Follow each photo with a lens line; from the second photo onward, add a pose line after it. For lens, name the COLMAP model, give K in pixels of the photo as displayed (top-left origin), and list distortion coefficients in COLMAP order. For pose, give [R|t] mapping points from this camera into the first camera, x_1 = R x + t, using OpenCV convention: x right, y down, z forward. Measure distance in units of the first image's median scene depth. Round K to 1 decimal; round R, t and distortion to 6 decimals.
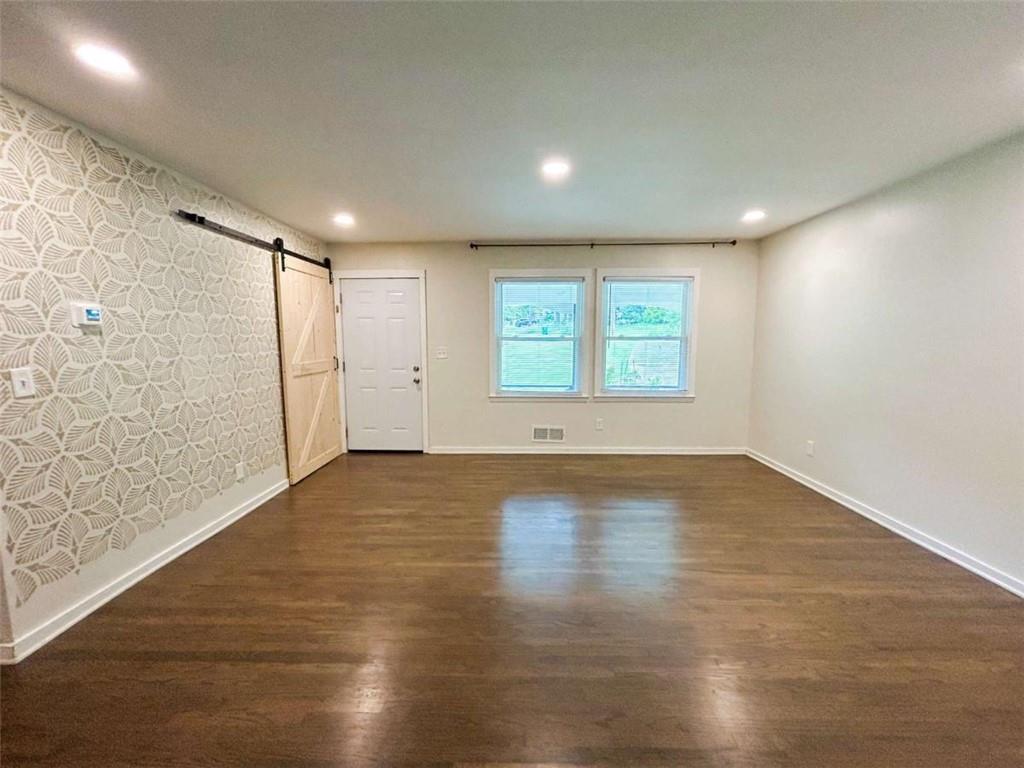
lens RADIAL K [[416.6, 0, 507.7], [0, 416.6, 382.5], [0, 0, 1]] dist [-0.002168, -0.000239]
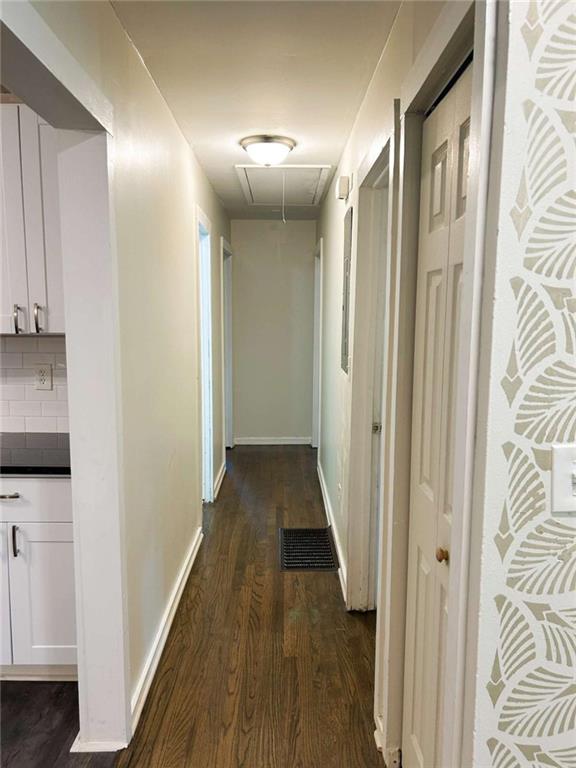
lens RADIAL K [[565.9, 0, 277.1], [0, 565.9, 385.0], [0, 0, 1]] dist [0.053784, -0.049715]
pose [[0.053059, 0.124097, -0.990850, -0.461449], [-0.116390, 0.986254, 0.117289, -0.089353], [0.991785, 0.109101, 0.066773, 0.481157]]
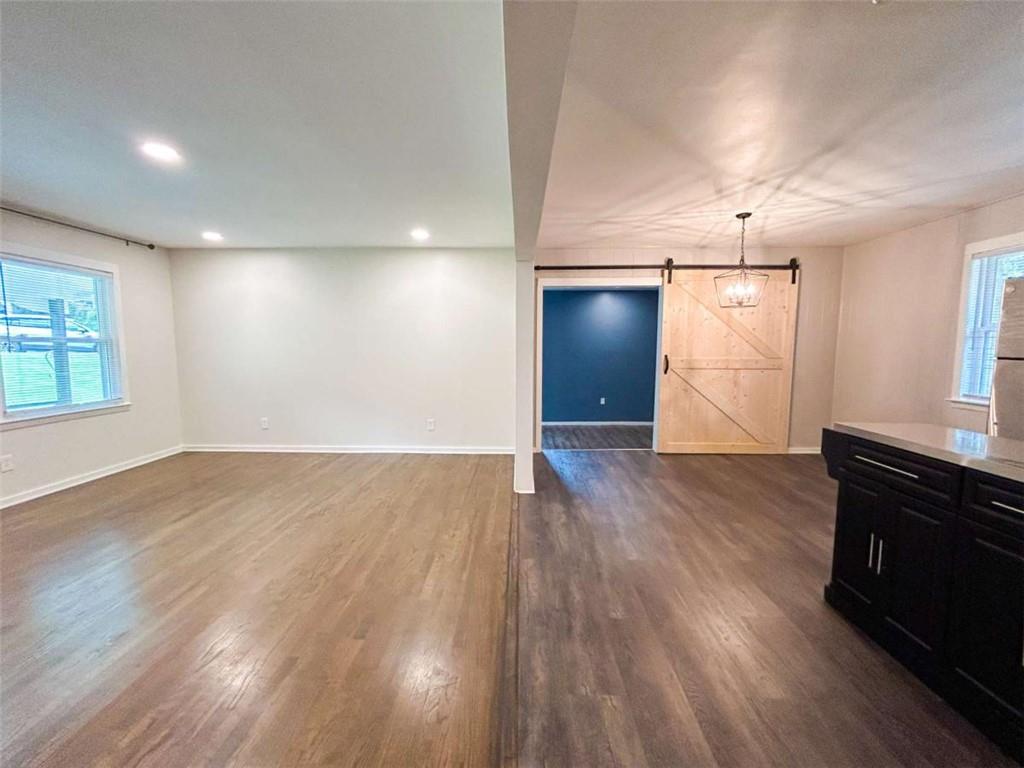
lens RADIAL K [[412.5, 0, 511.4], [0, 412.5, 382.7], [0, 0, 1]] dist [-0.000466, 0.000183]
pose [[-0.020298, -0.087217, 0.995983, -0.868324], [0.103906, 0.990609, 0.088864, -0.011300], [-0.994380, 0.105292, -0.011045, 0.303527]]
